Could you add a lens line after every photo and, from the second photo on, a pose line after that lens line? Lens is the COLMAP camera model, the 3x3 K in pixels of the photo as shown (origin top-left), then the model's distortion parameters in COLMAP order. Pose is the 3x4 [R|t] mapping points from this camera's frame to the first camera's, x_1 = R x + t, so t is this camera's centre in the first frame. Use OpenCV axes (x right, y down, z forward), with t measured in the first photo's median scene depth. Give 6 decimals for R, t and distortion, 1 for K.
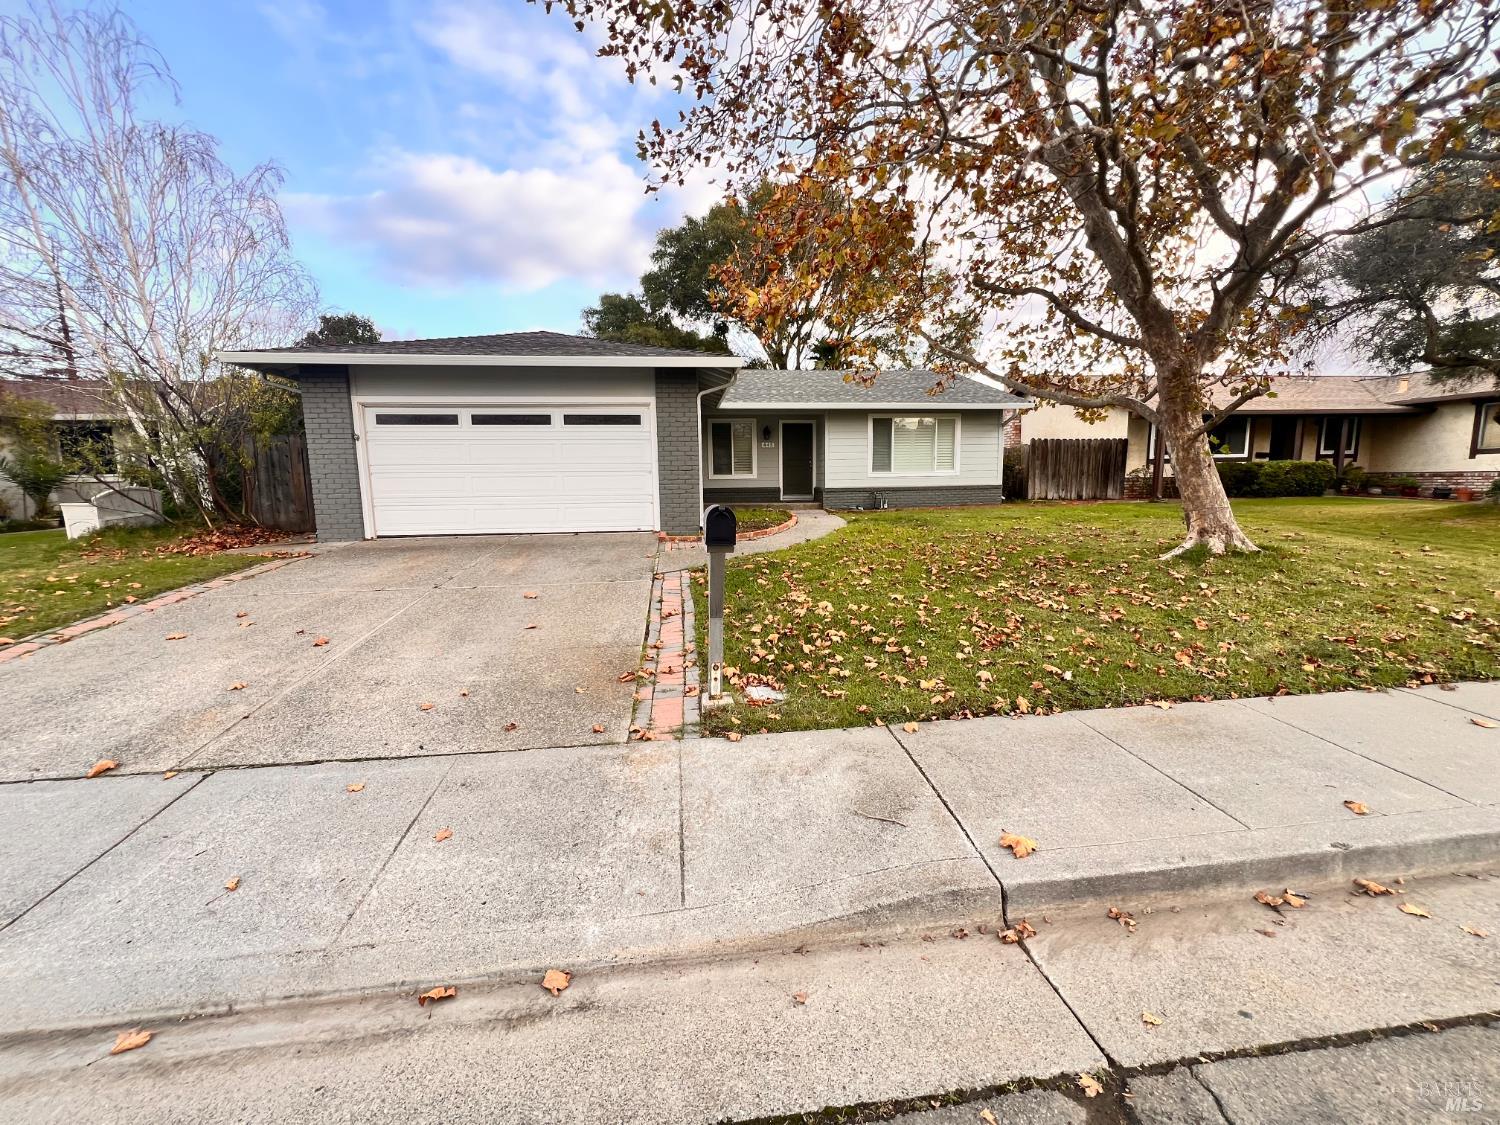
lens RADIAL K [[609.1, 0, 745.1], [0, 609.1, 558.6], [0, 0, 1]] dist [-0.001452, -0.000065]
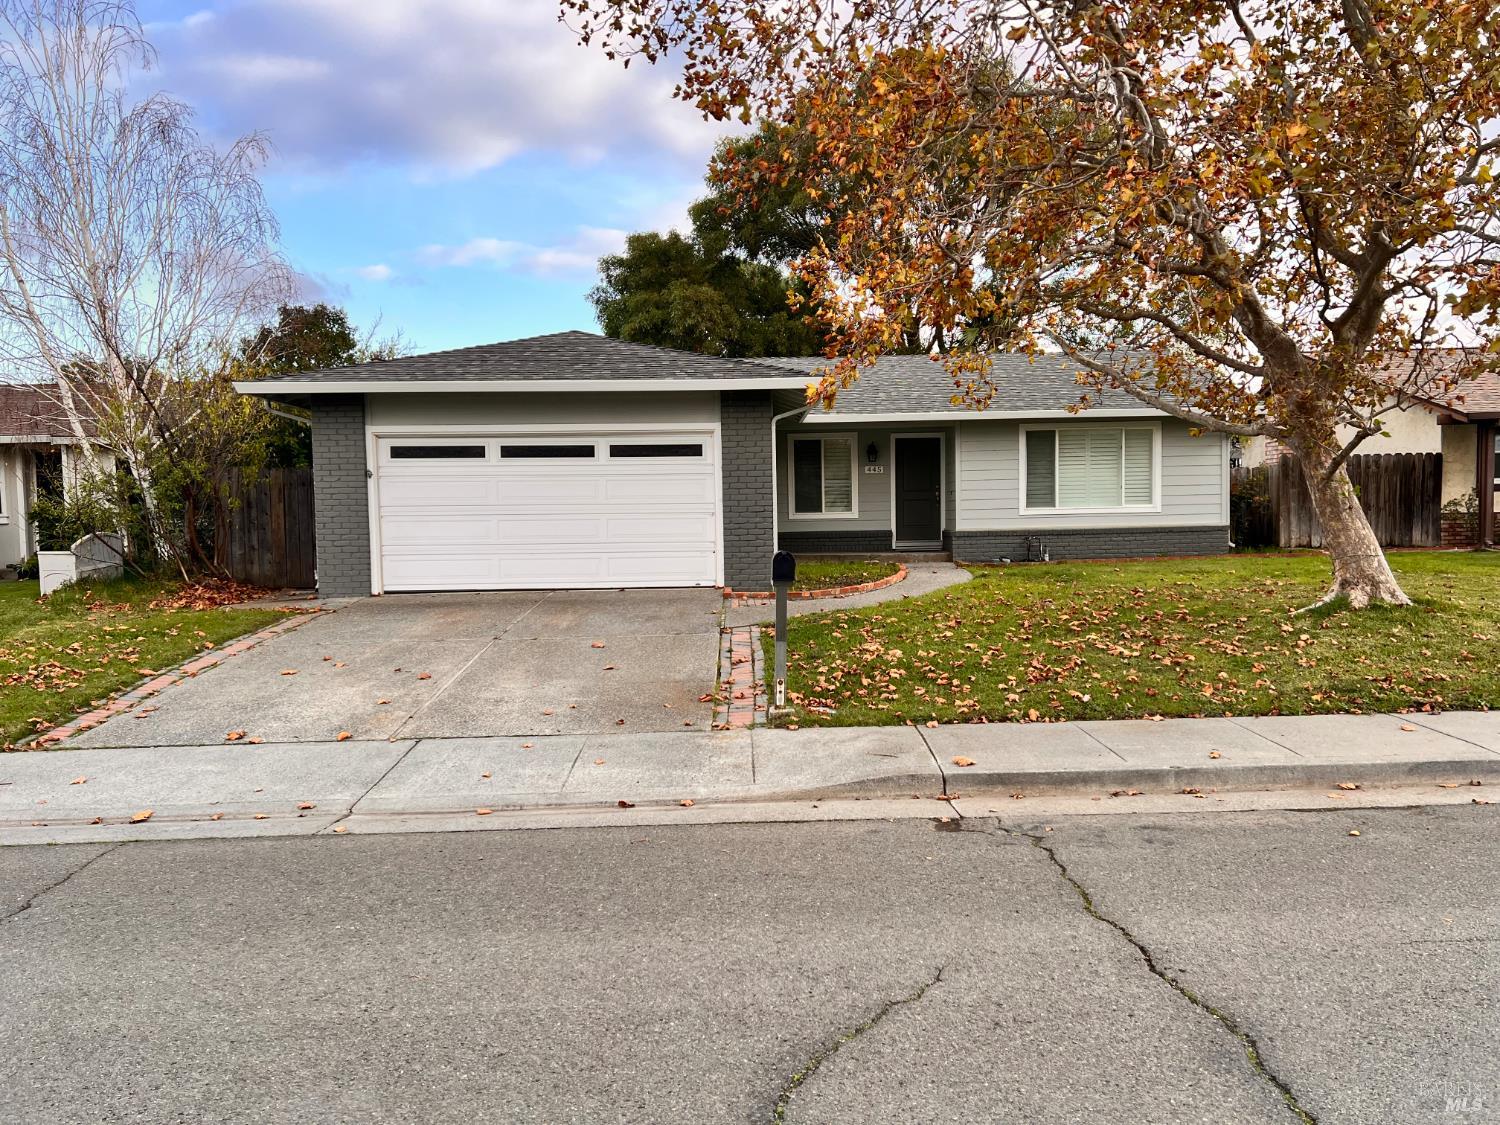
lens RADIAL K [[1136.9, 0, 750.0], [0, 1136.9, 562.5], [0, 0, 1]] dist [0.091784, -0.131300]
pose [[0.994914, 0.000908, -0.100719, 0.068202], [-0.009427, 0.996409, -0.084140, 0.073651], [0.100281, 0.084662, 0.991351, -0.729842]]
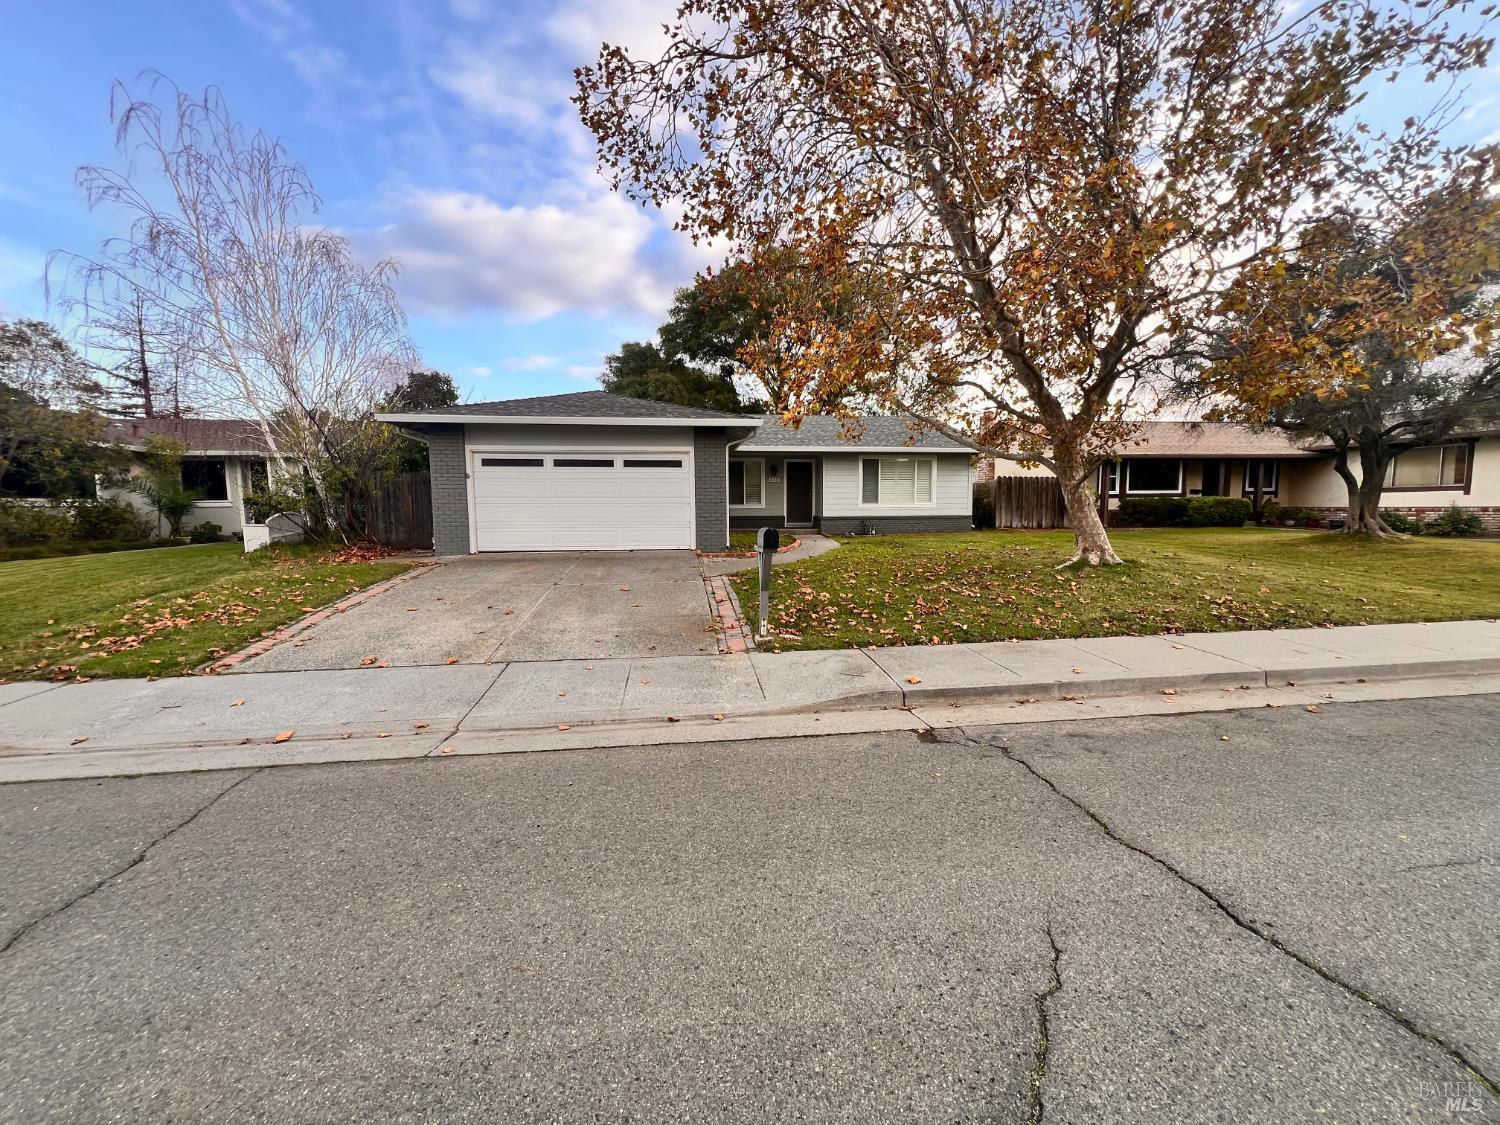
lens RADIAL K [[609.1, 0, 745.1], [0, 609.1, 558.6], [0, 0, 1]] dist [-0.001452, -0.000065]
pose [[0.999951, 0.007619, 0.006312, -0.065042], [-0.007334, 0.999003, -0.044042, 0.045944], [-0.006642, 0.043993, 0.999010, -0.438119]]
